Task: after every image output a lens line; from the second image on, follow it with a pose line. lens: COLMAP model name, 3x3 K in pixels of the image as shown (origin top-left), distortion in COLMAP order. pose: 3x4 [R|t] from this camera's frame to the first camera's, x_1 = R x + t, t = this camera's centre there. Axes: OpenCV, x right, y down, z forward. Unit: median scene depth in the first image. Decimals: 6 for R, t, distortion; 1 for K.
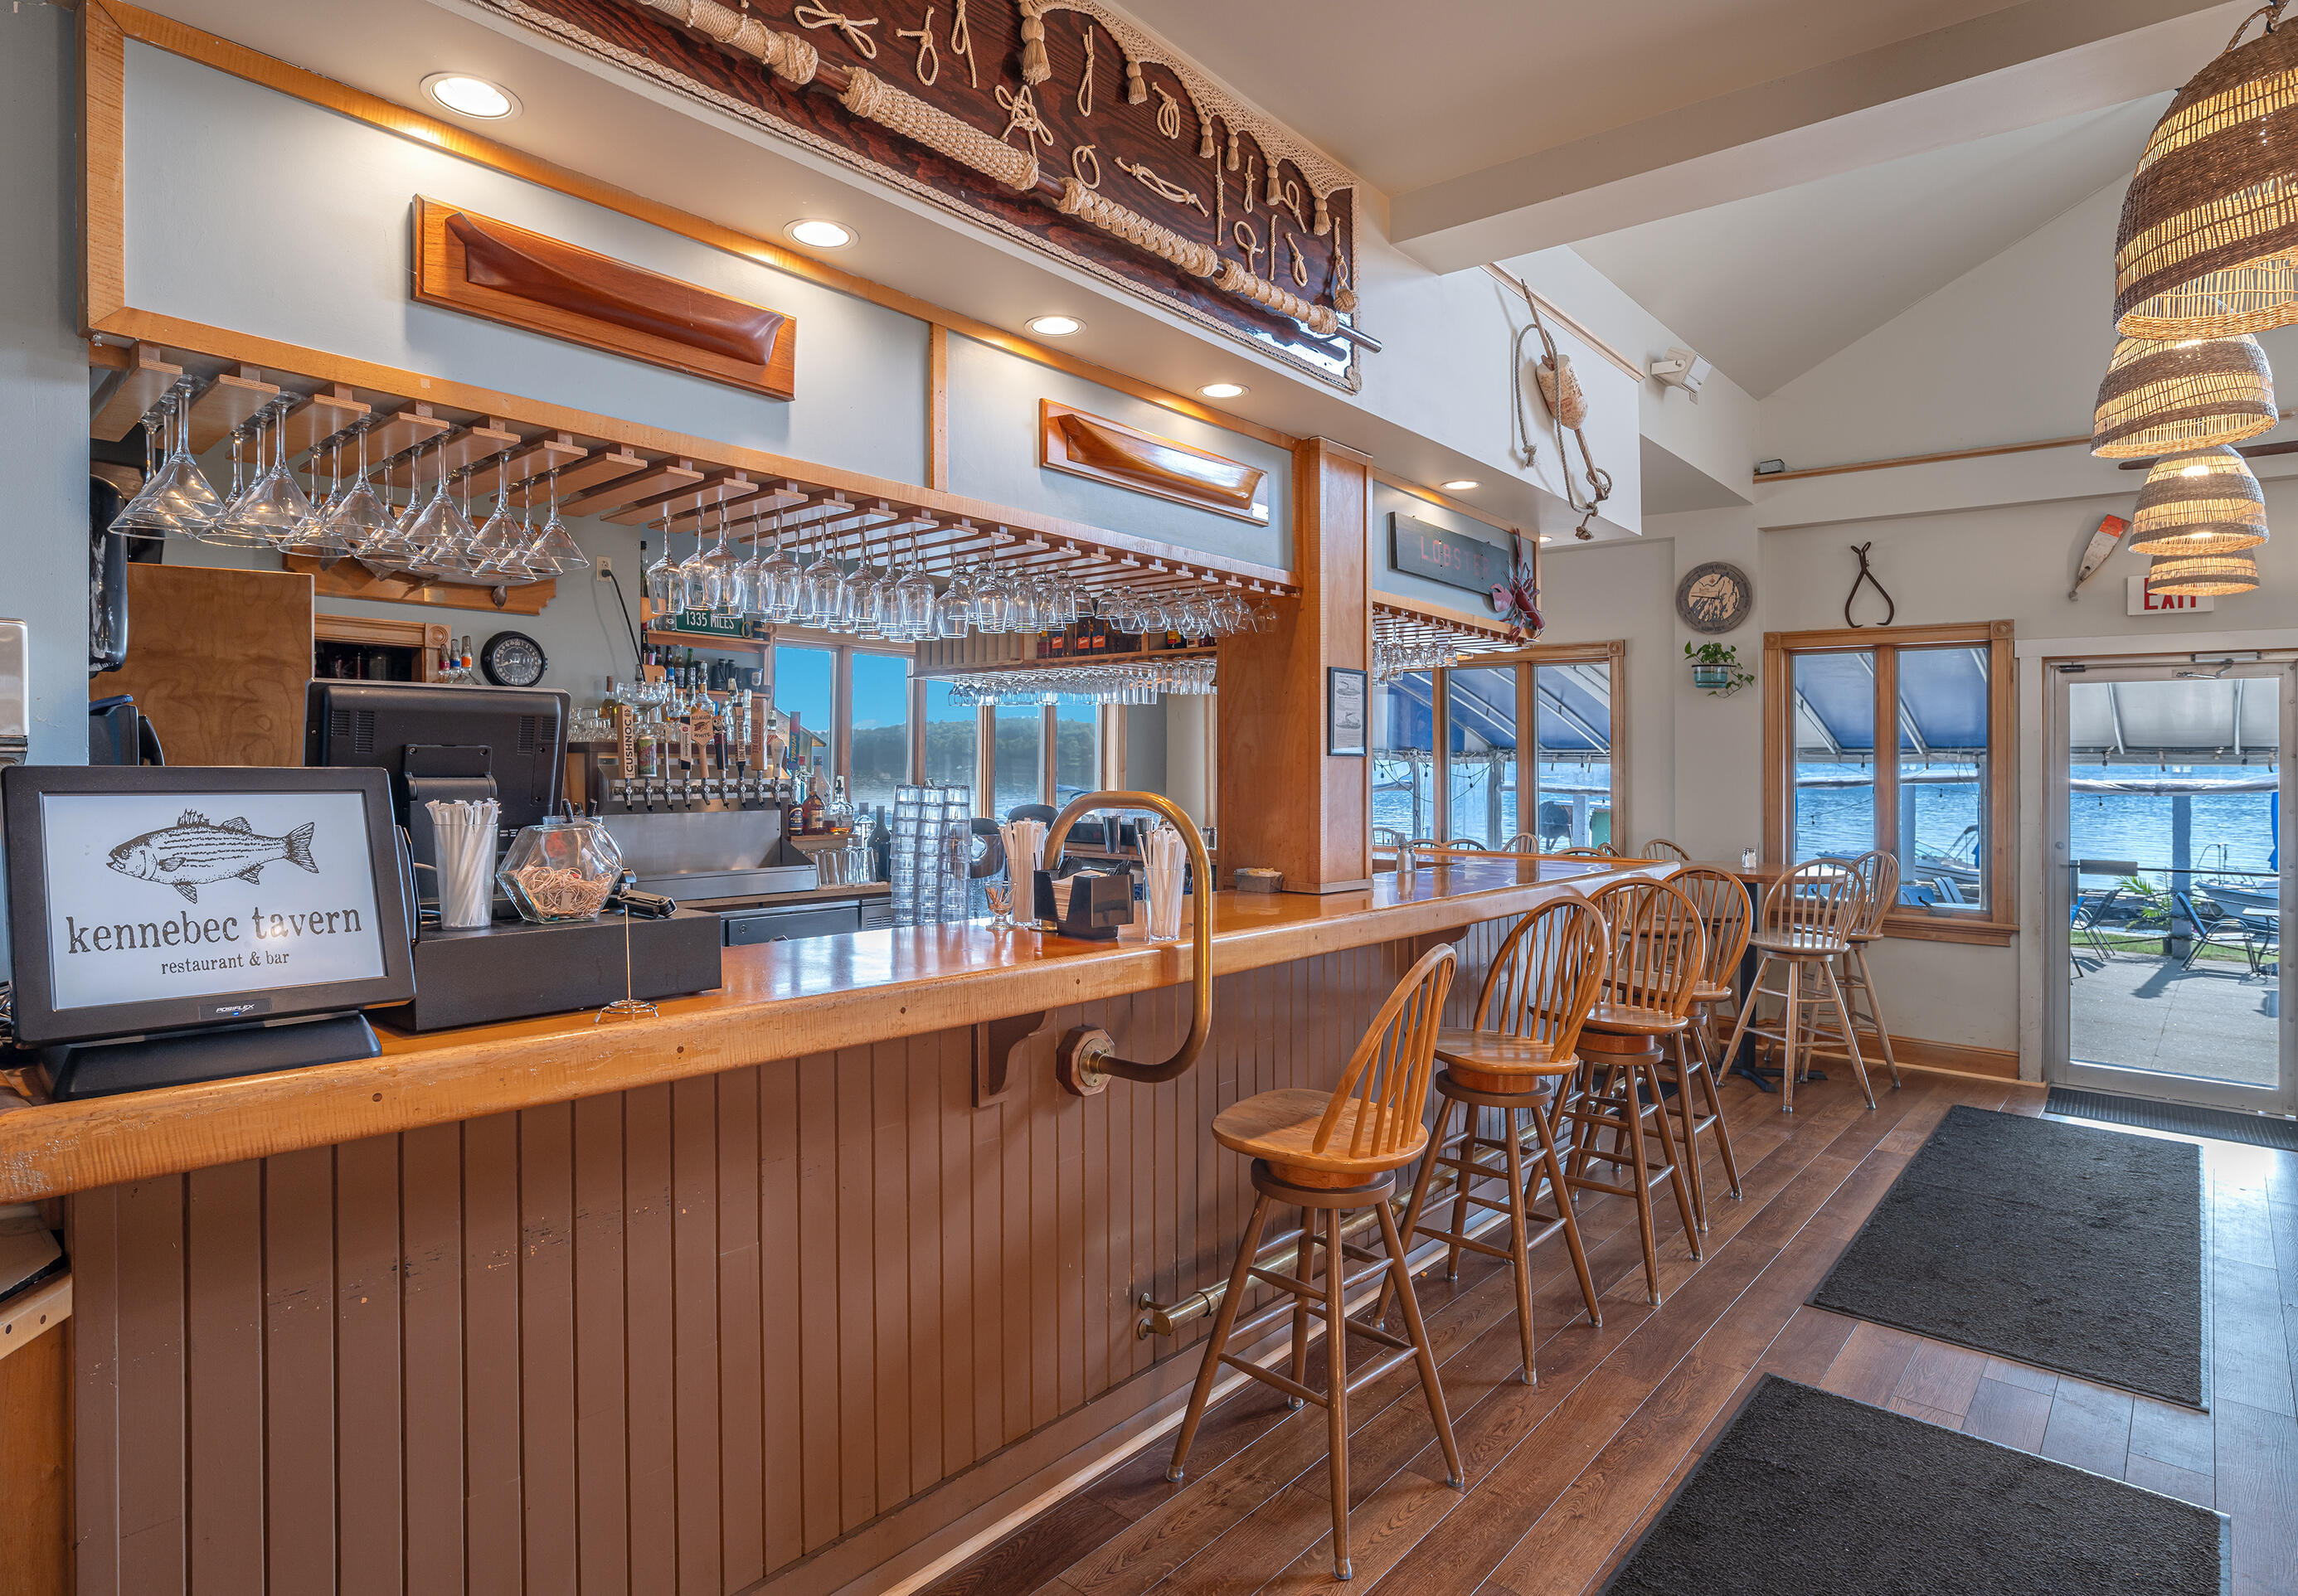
lens RADIAL K [[1225.0, 0, 1149.0], [0, 1225.0, 798.0], [0, 0, 1]] dist [-0.030761, 0.020026]
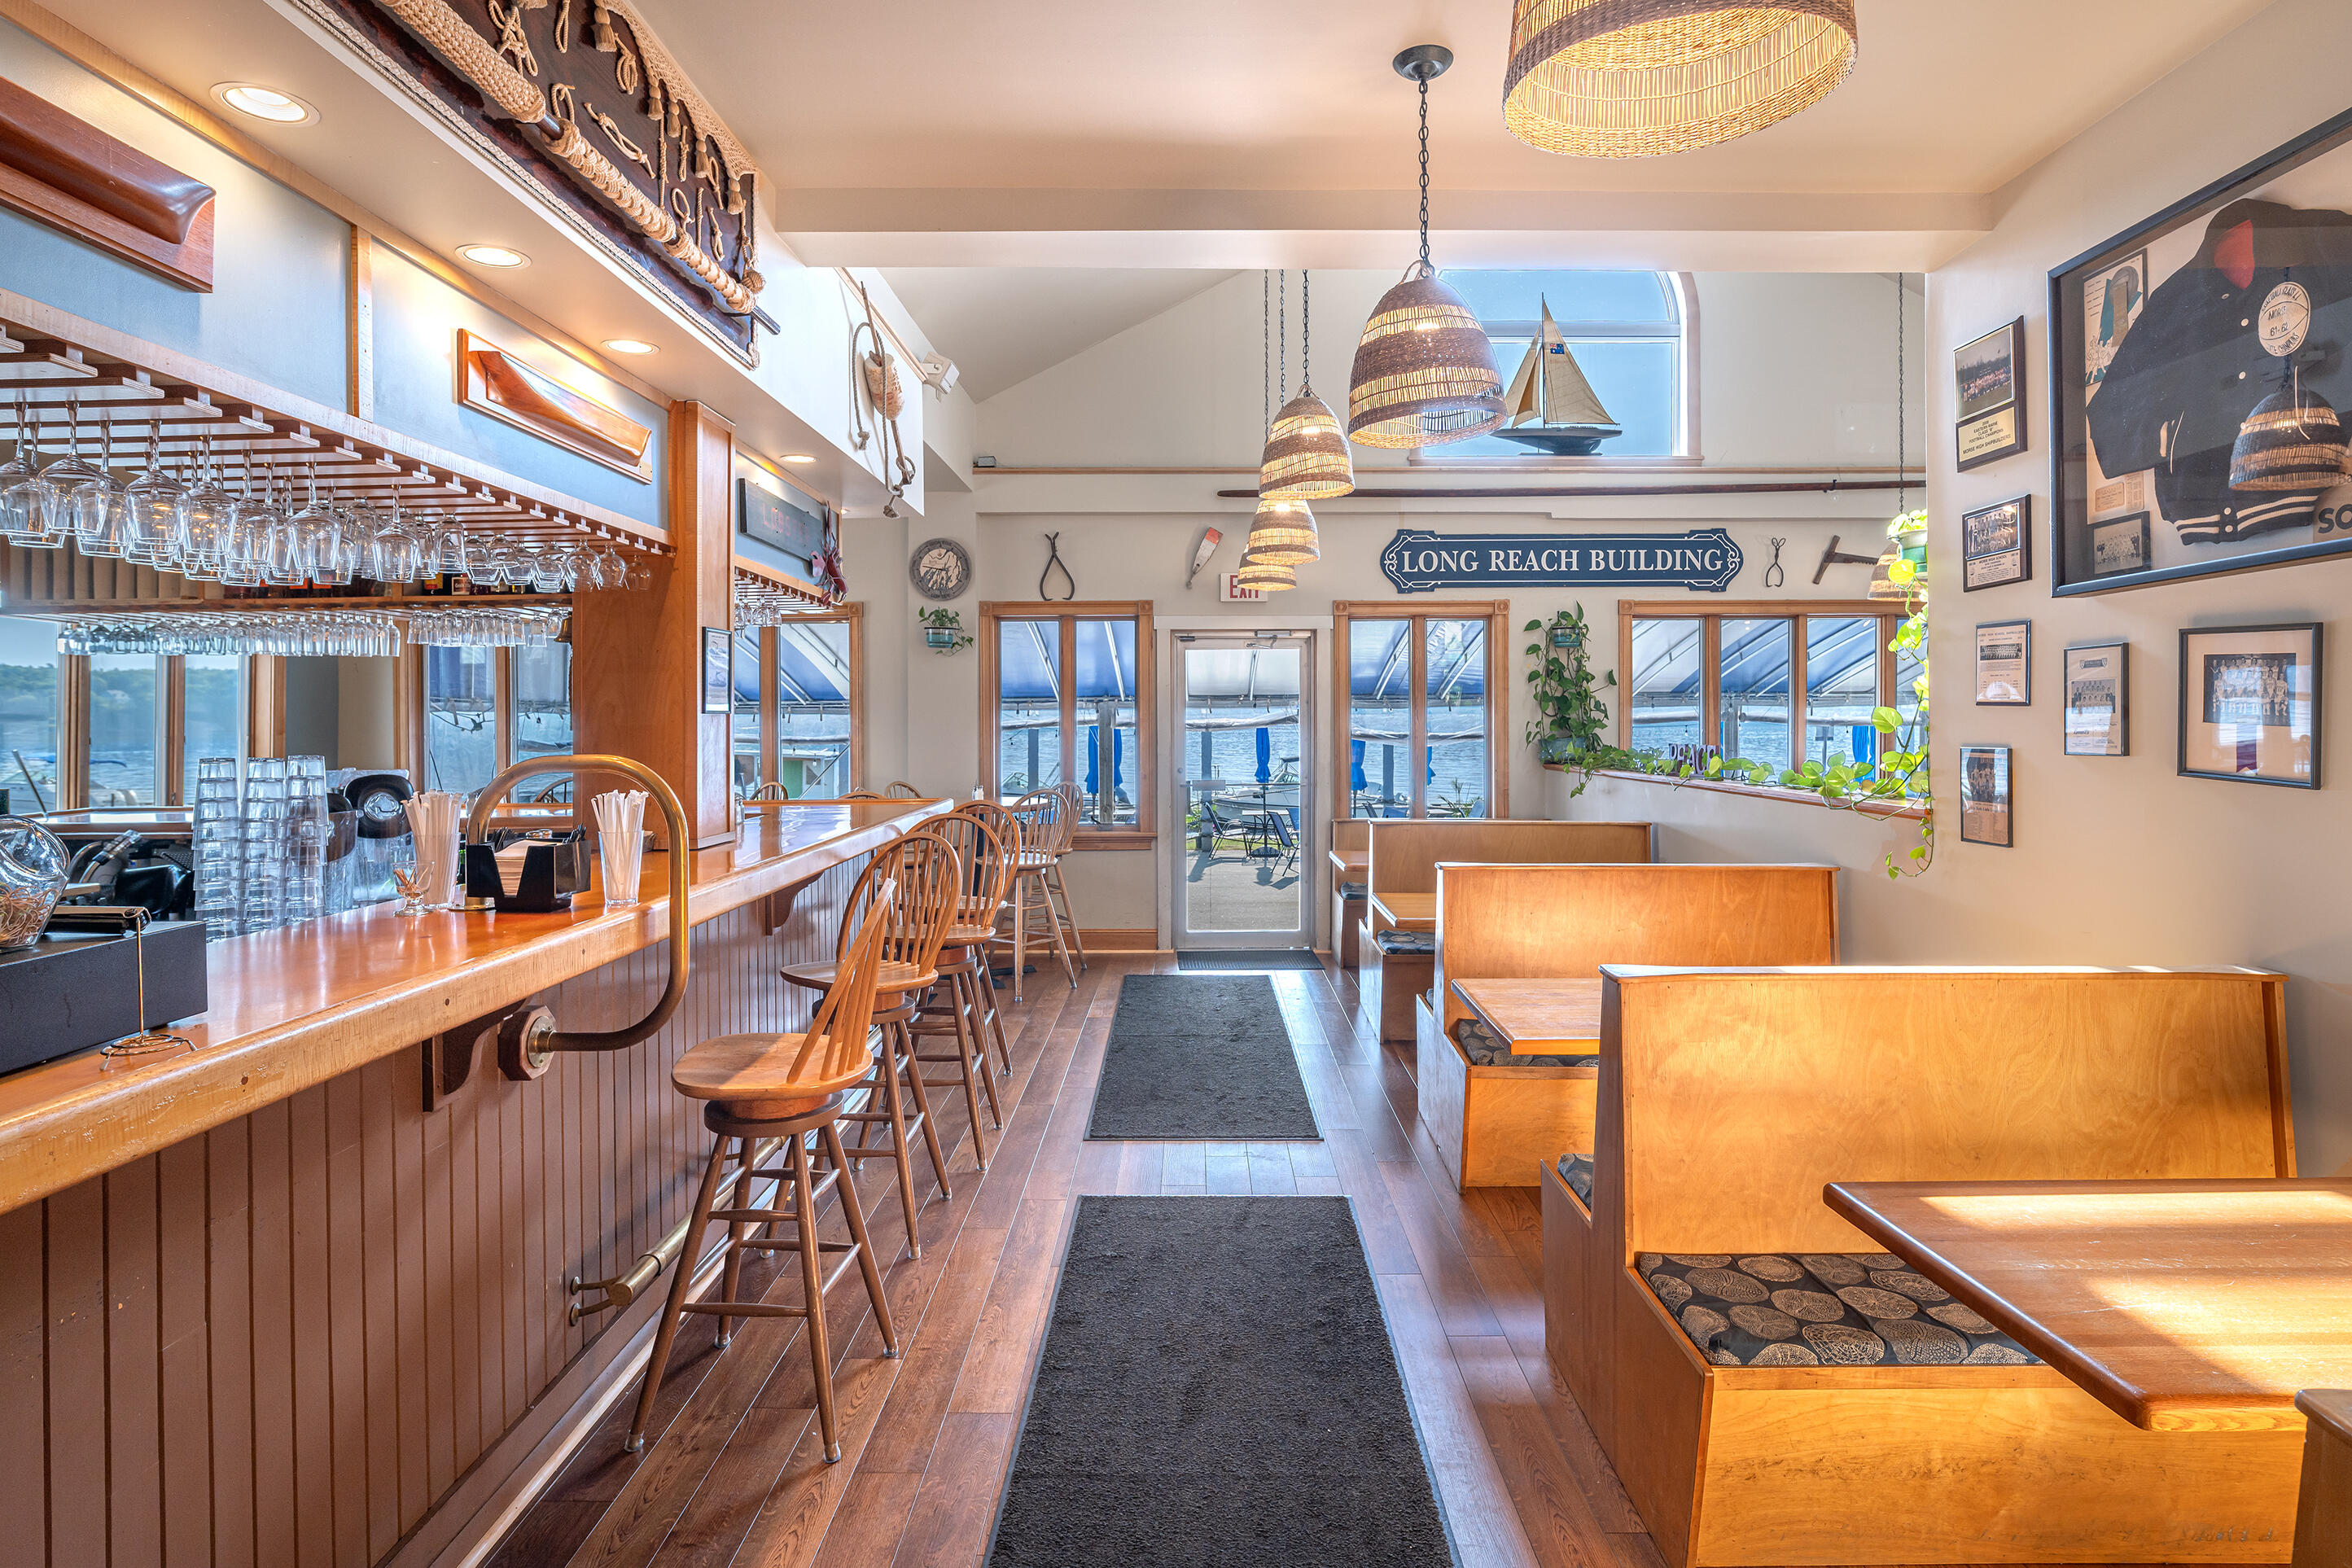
lens RADIAL K [[1204.1, 0, 1181.7], [0, 1204.1, 768.8], [0, 0, 1]] dist [-0.025458, 0.020494]
pose [[0.759419, -0.044882, 0.649052, -0.209510], [0.033137, 0.998991, 0.030310, -0.005808], [-0.649758, -0.001510, 0.760140, -0.022875]]
